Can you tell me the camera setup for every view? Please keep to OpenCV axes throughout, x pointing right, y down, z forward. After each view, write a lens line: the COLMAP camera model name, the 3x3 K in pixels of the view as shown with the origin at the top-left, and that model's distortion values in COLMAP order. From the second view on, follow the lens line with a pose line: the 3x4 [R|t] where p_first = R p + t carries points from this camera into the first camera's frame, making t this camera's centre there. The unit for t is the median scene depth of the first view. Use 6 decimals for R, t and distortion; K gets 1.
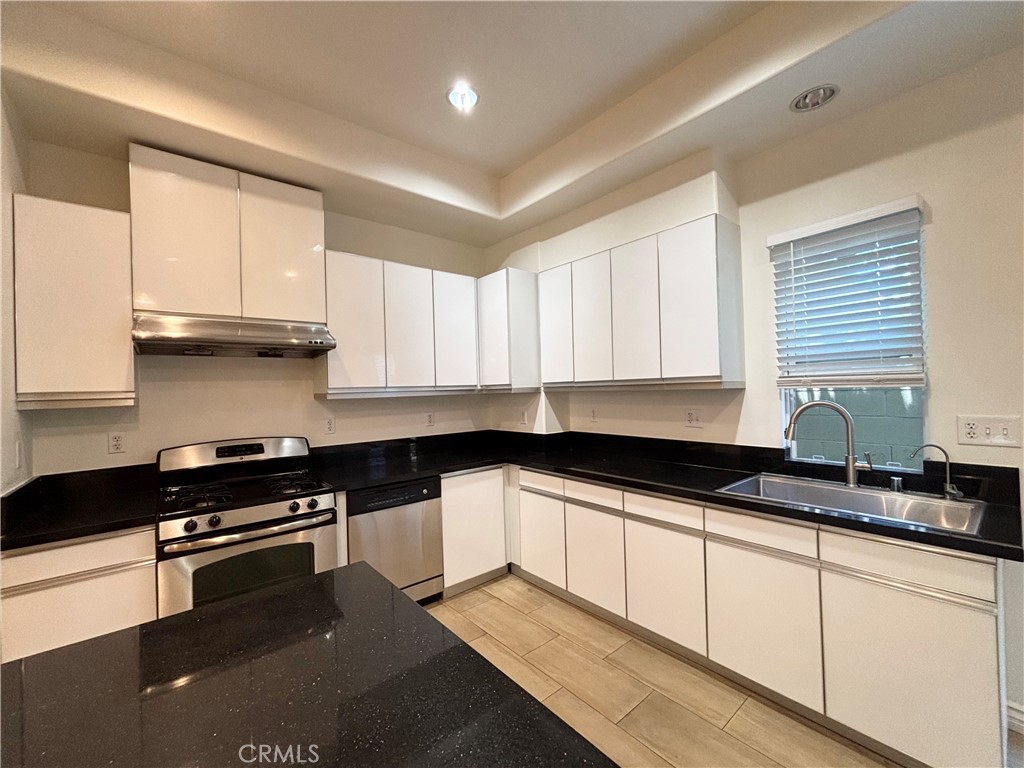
lens RADIAL K [[408.4, 0, 525.6], [0, 408.4, 377.4], [0, 0, 1]] dist [0.009615, 0.000110]
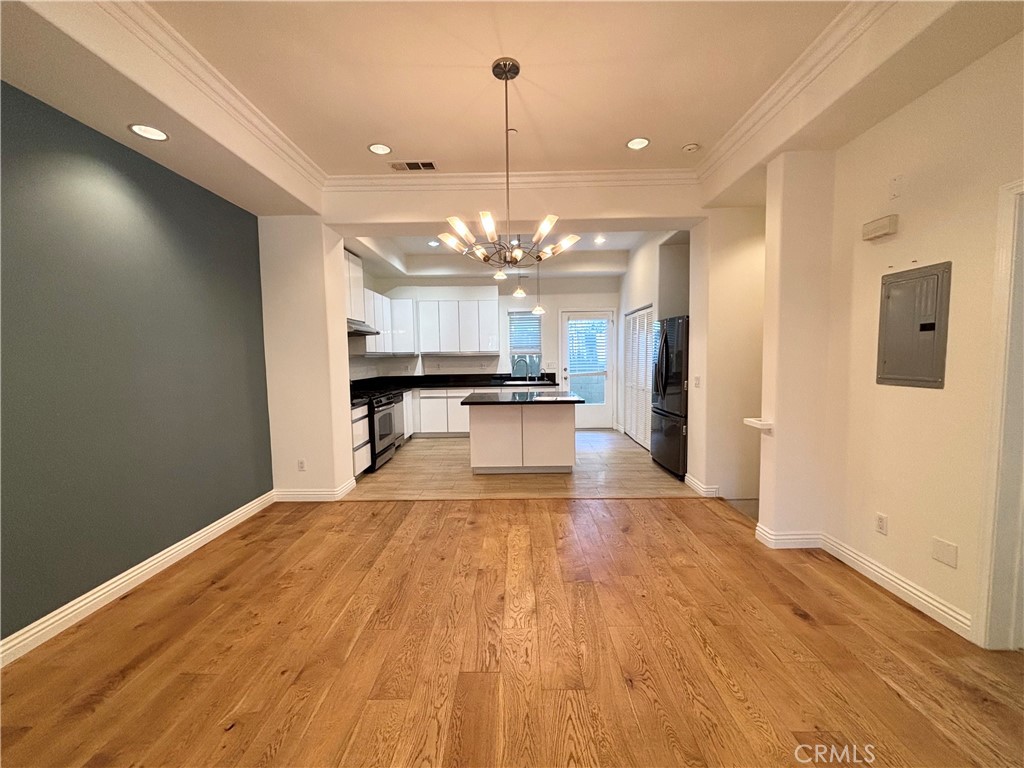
lens RADIAL K [[419.1, 0, 509.7], [0, 419.1, 382.8], [0, 0, 1]] dist [0.003371, -0.000296]
pose [[0.655833, -0.032732, 0.754196, -1.650543], [-0.021575, 0.997839, 0.062067, 0.032064], [-0.754598, -0.056977, 0.653709, -1.033355]]
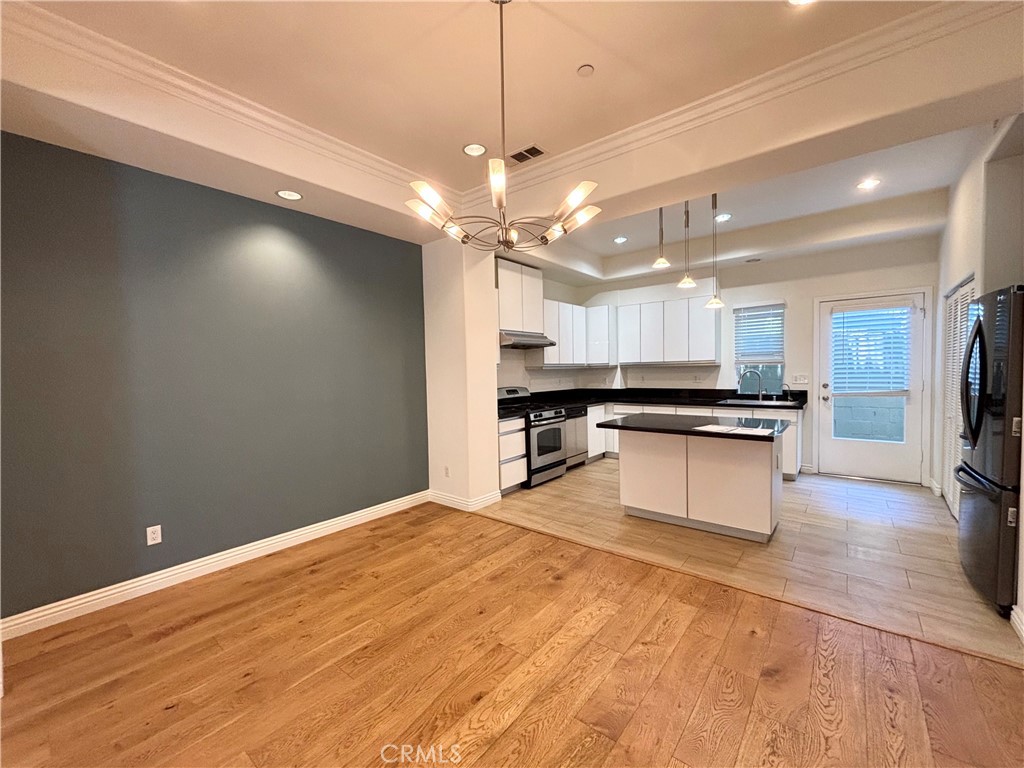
lens RADIAL K [[419.1, 0, 509.7], [0, 419.1, 382.8], [0, 0, 1]] dist [0.003371, -0.000296]
pose [[0.982709, 0.003218, 0.185128, -1.044381], [-0.012815, 0.998633, 0.050669, 0.015859], [-0.184712, -0.052165, 0.981407, -1.095449]]
